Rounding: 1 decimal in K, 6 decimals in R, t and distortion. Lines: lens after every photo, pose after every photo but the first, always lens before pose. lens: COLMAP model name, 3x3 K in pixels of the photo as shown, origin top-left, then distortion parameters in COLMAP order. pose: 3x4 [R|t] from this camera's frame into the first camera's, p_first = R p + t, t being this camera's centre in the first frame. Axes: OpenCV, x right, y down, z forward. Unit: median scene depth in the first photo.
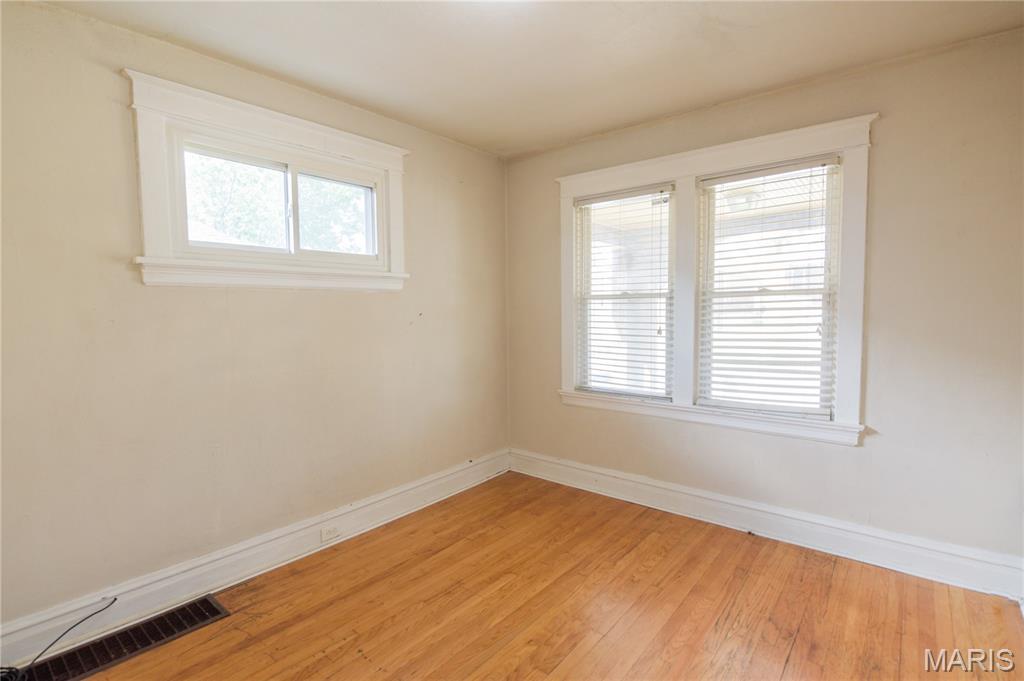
lens RADIAL K [[489.6, 0, 508.0], [0, 489.6, 336.0], [0, 0, 1]] dist [-0.009393, -0.001364]
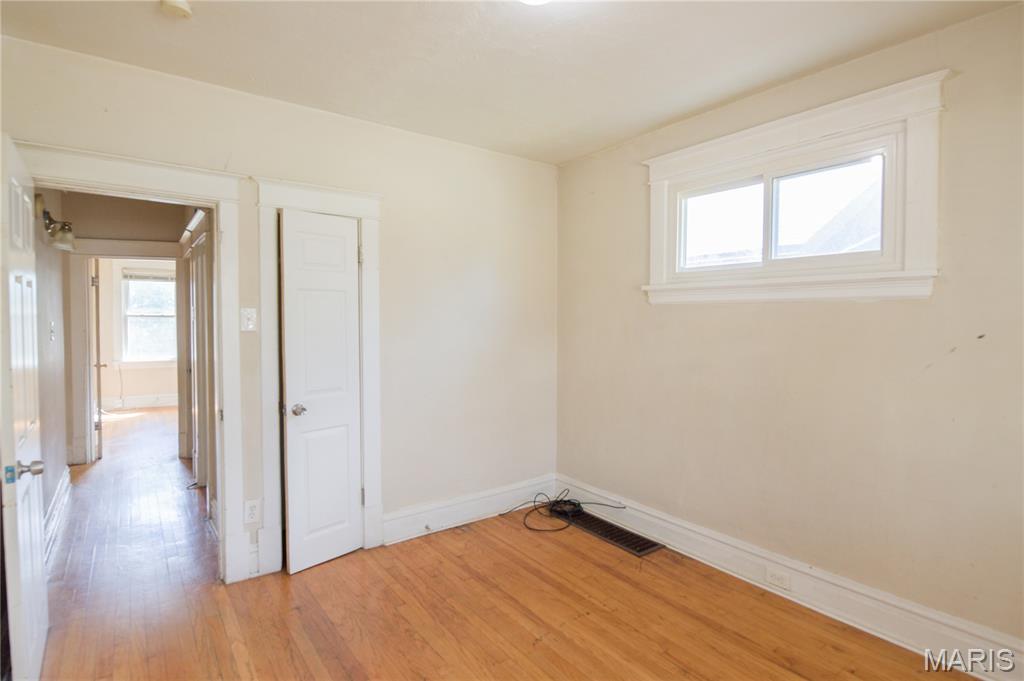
lens RADIAL K [[489.6, 0, 502.2], [0, 489.6, 339.8], [0, 0, 1]] dist [-0.009393, -0.001364]
pose [[-0.219751, 0.041835, -0.974659, 0.686096], [-0.066644, 0.996102, 0.057781, -0.050069], [0.973277, 0.077653, -0.216107, 0.802144]]
